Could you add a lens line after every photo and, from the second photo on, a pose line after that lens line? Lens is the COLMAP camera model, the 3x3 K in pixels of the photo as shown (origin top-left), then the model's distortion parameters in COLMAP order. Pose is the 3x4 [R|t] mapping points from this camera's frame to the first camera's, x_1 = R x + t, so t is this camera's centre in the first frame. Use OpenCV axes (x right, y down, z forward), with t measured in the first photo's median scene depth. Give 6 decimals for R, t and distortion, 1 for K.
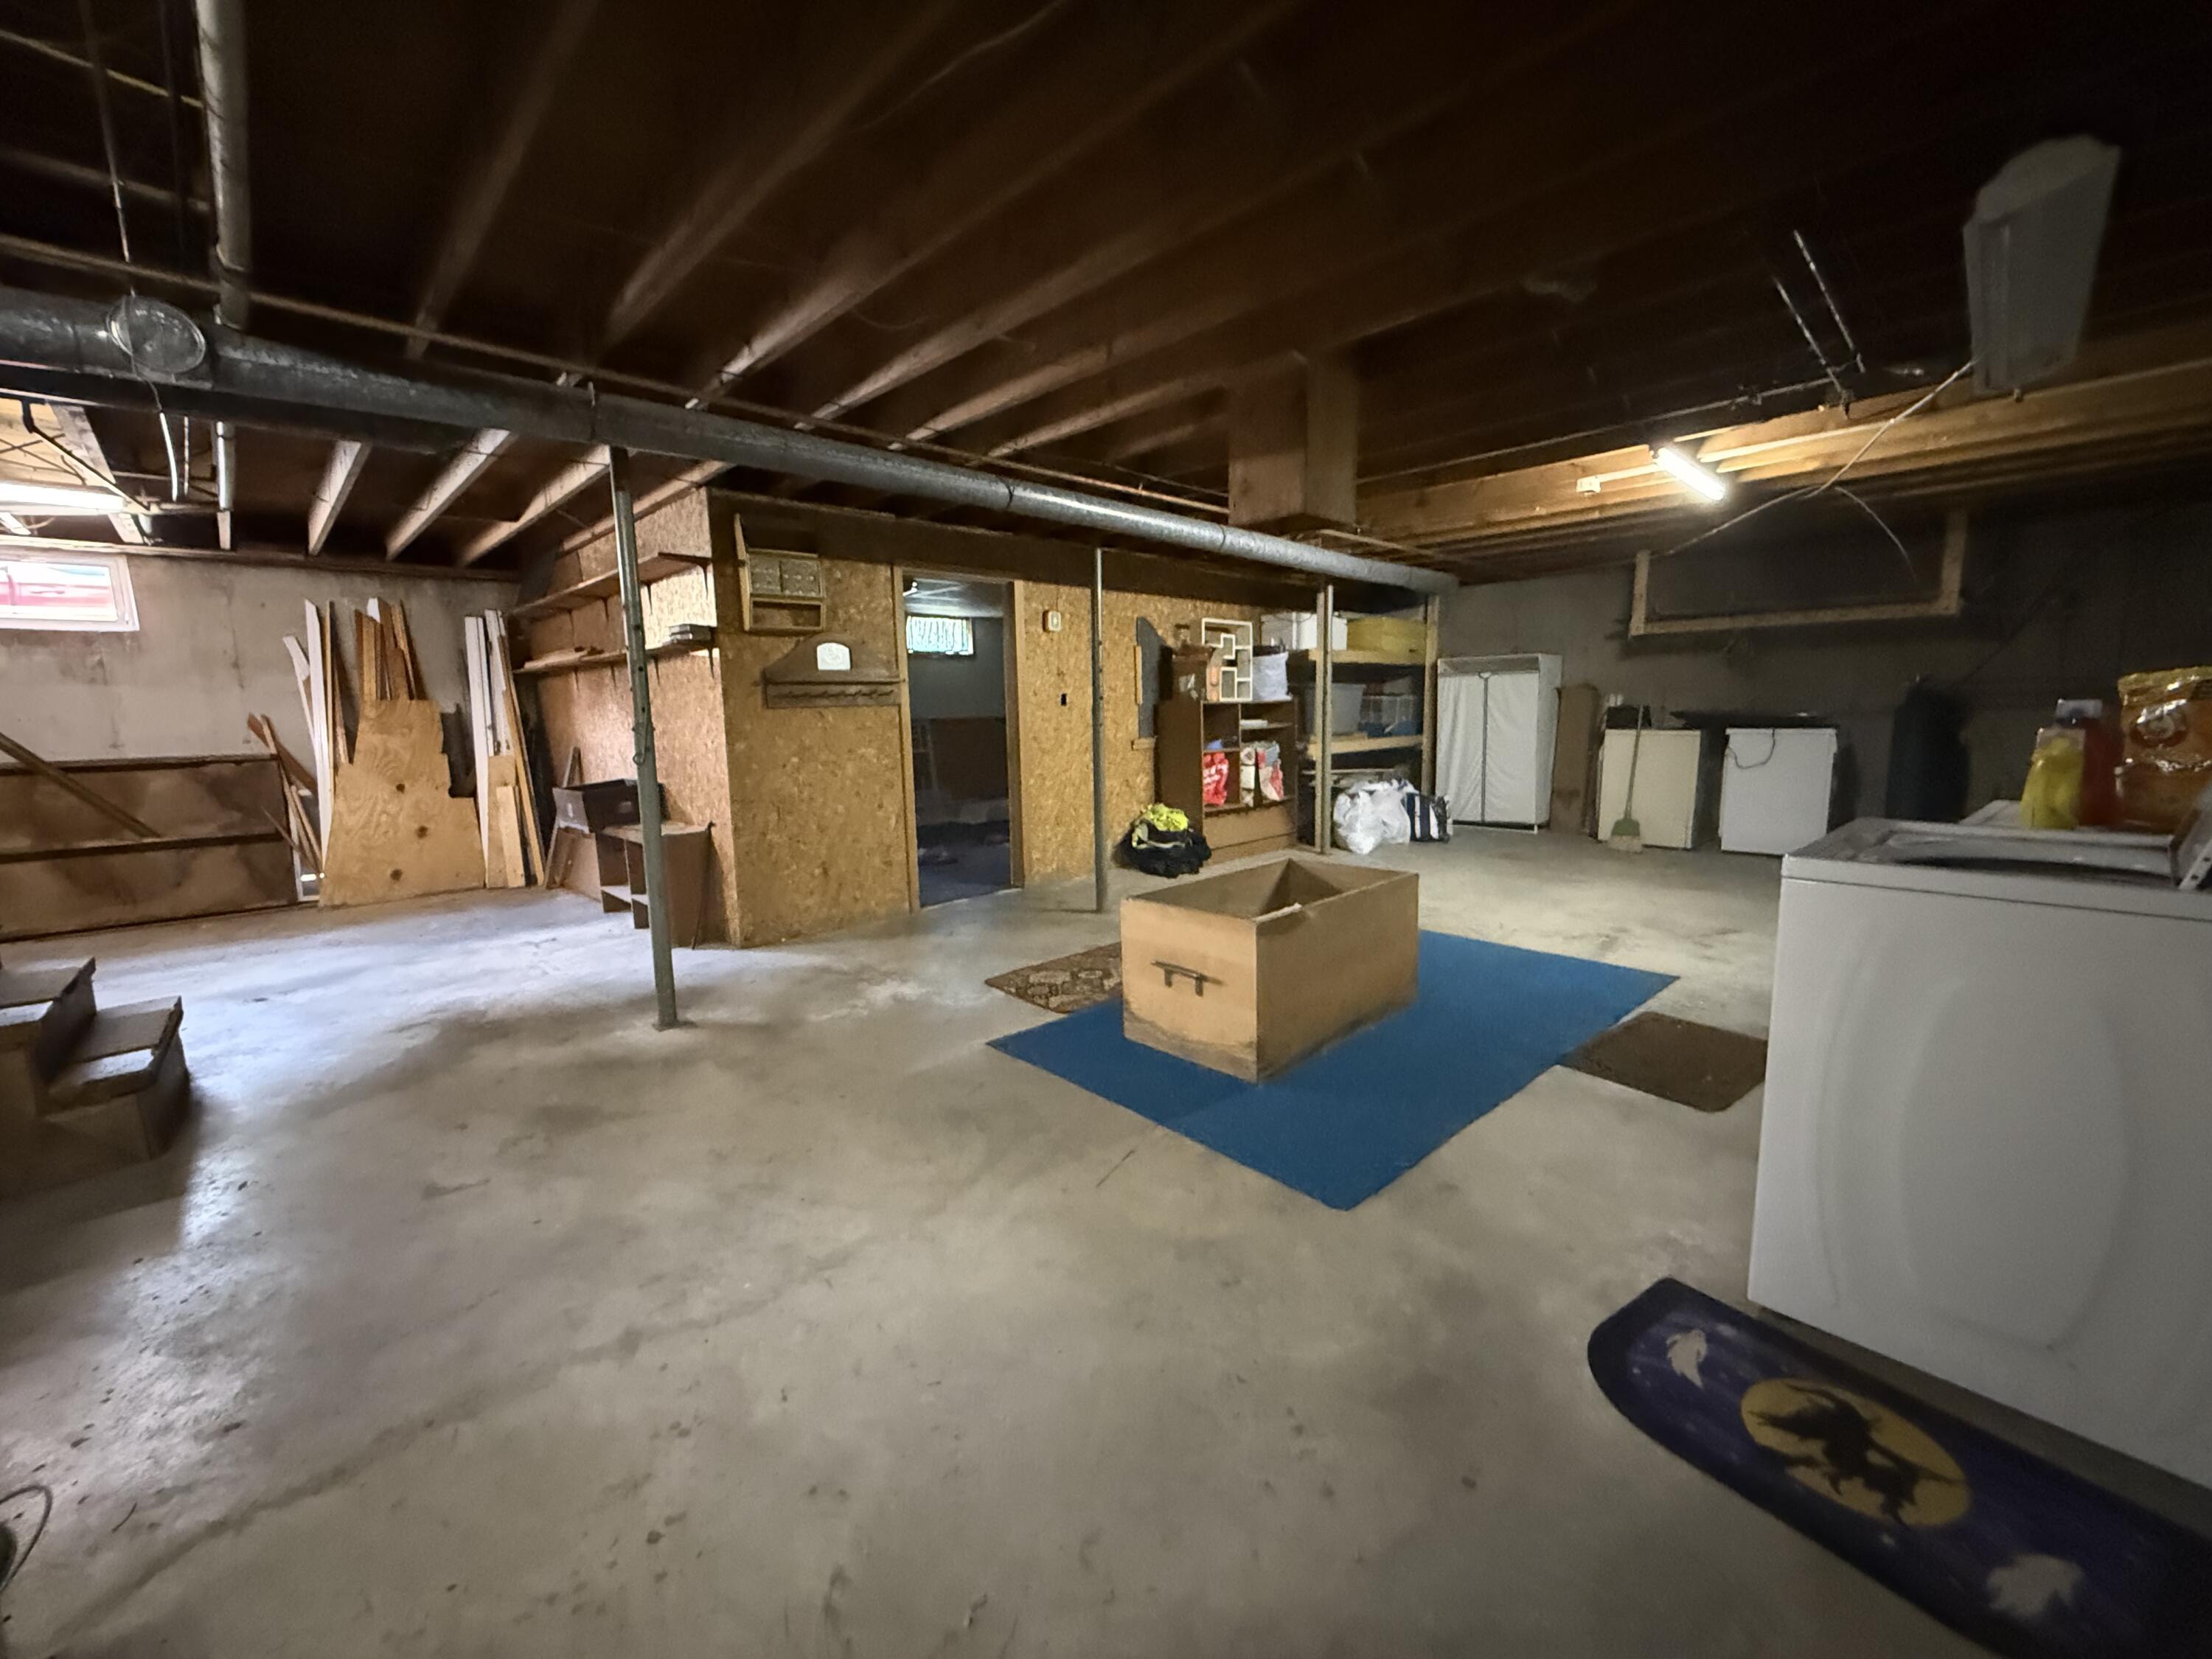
lens RADIAL K [[895.4, 0, 1111.5], [0, 895.4, 825.2], [0, 0, 1]] dist [0.003370, -0.000009]
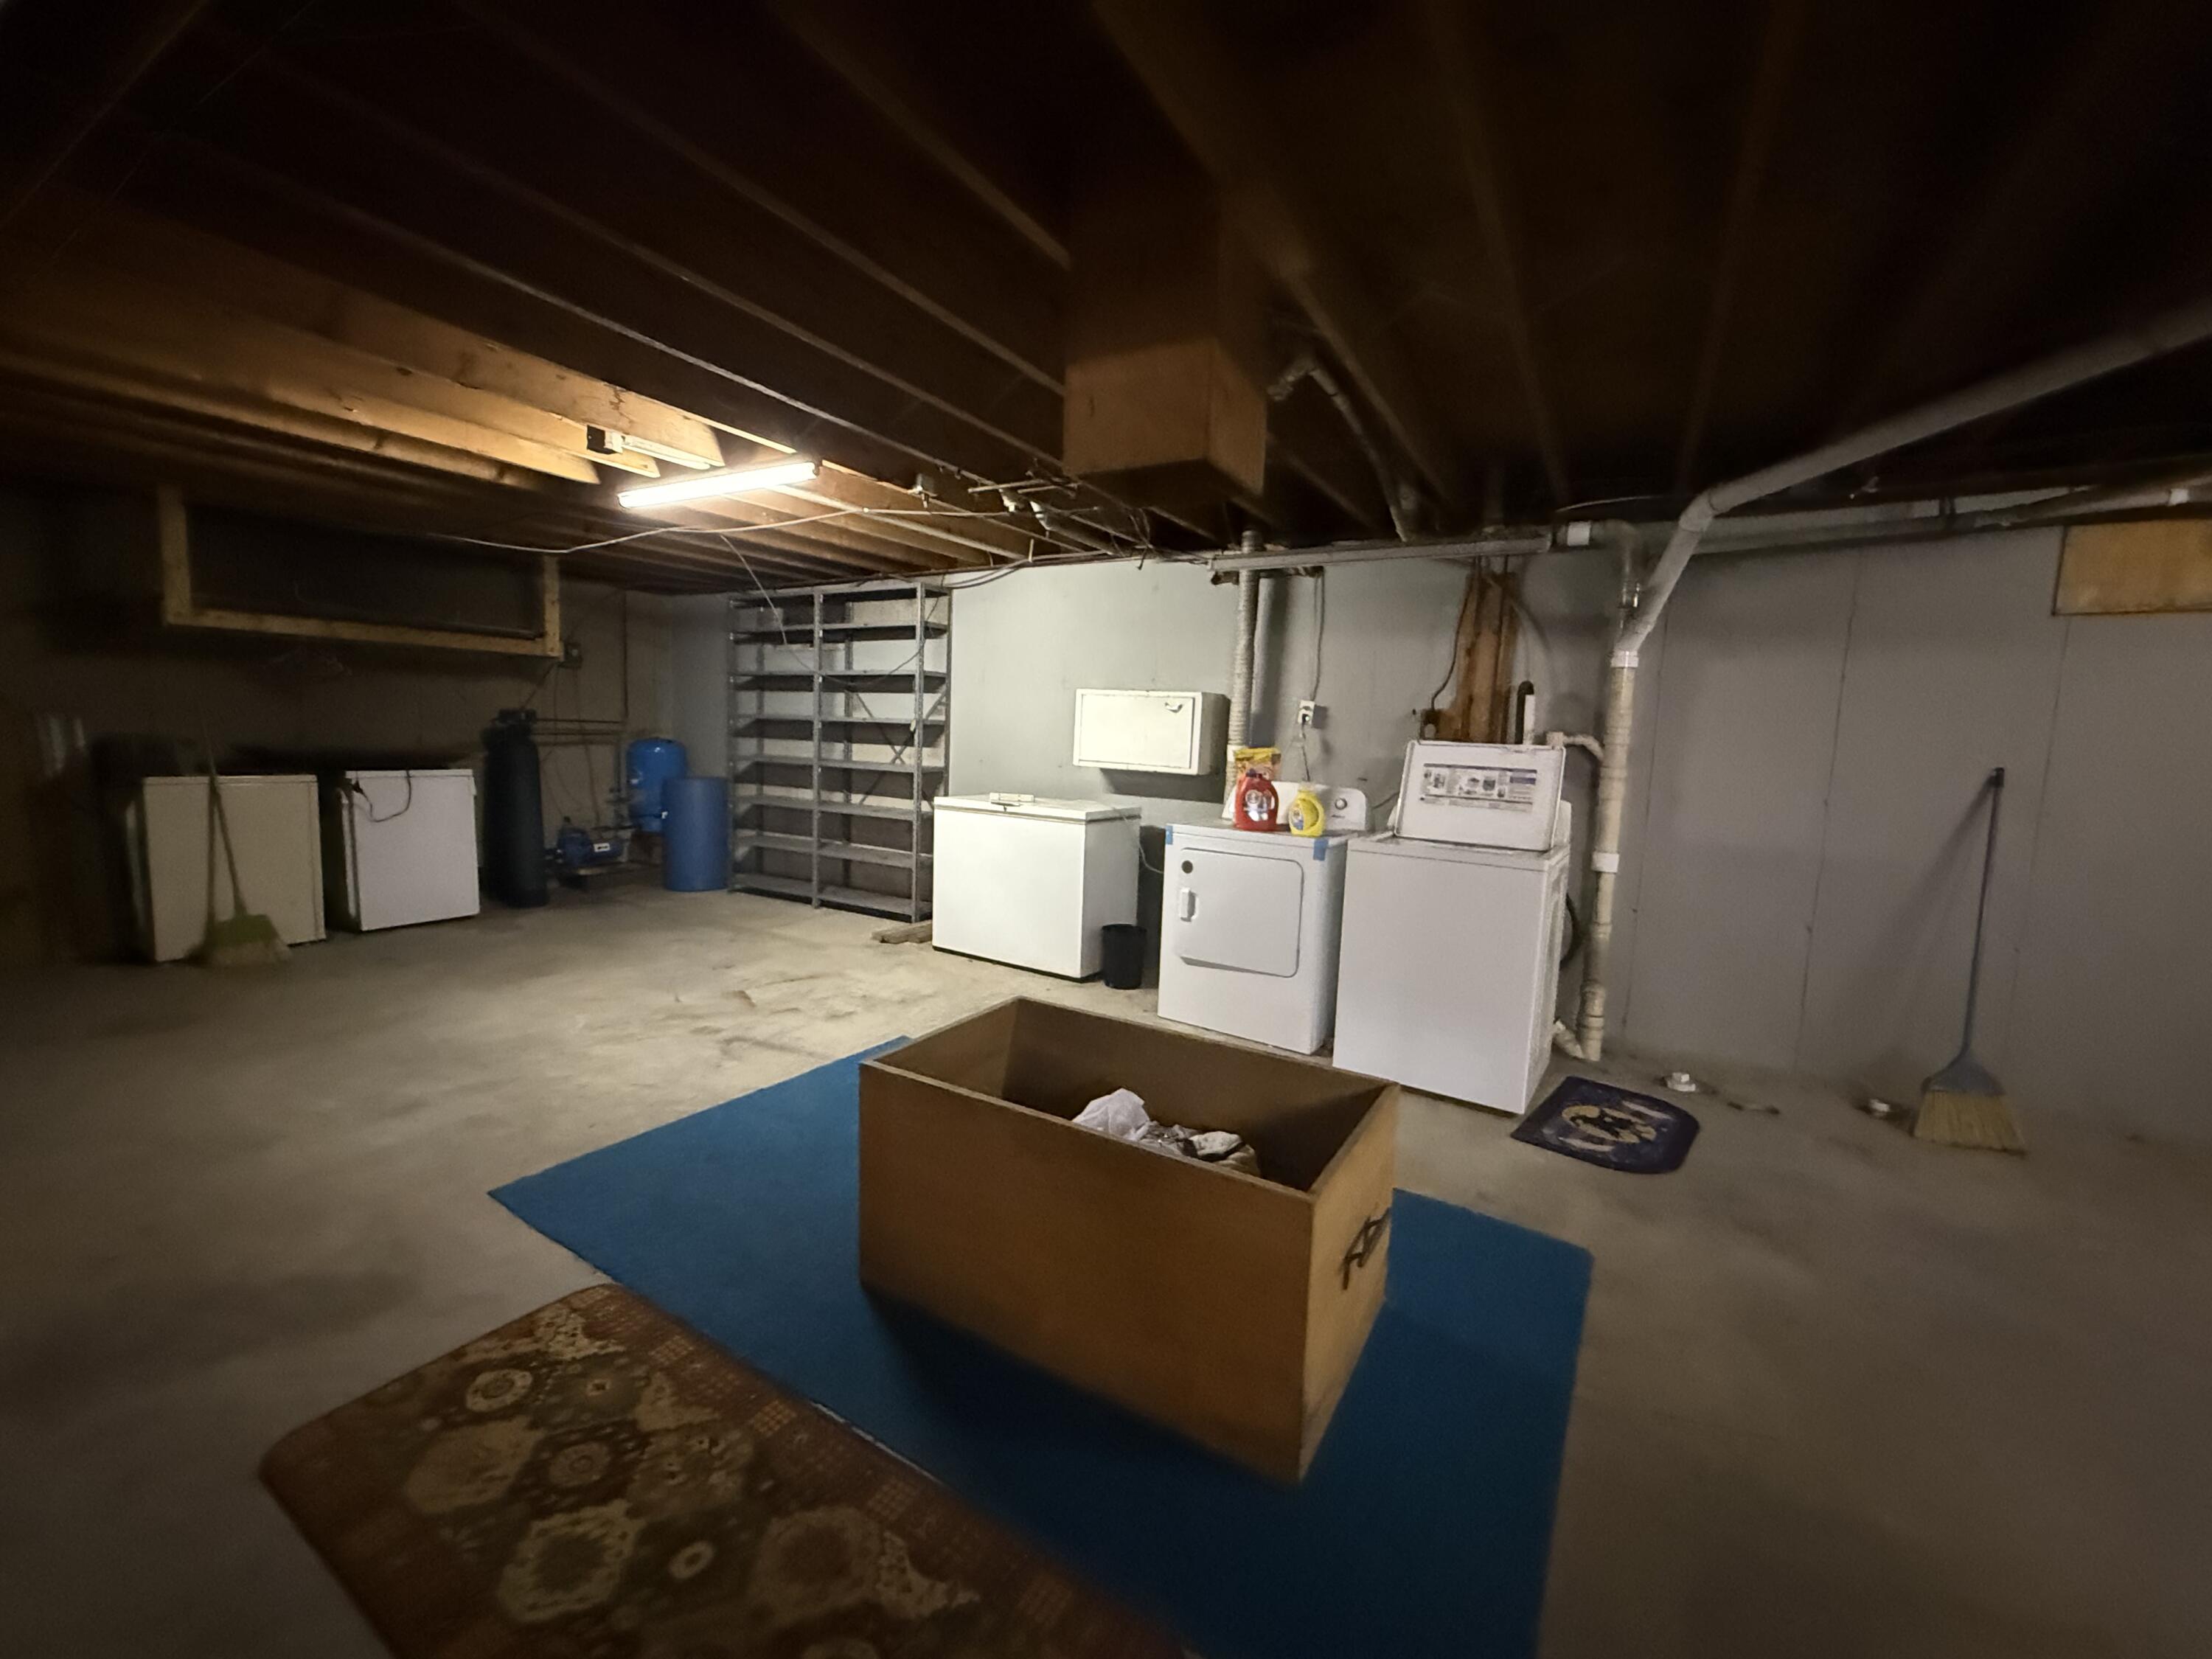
lens RADIAL K [[895.4, 0, 1106.9], [0, 895.4, 827.2], [0, 0, 1]] dist [0.003370, -0.000009]
pose [[-0.252446, -0.101891, 0.962231, -0.661876], [0.105130, 0.985665, 0.131953, -0.318008], [-0.961883, 0.134470, -0.238116, 1.954921]]
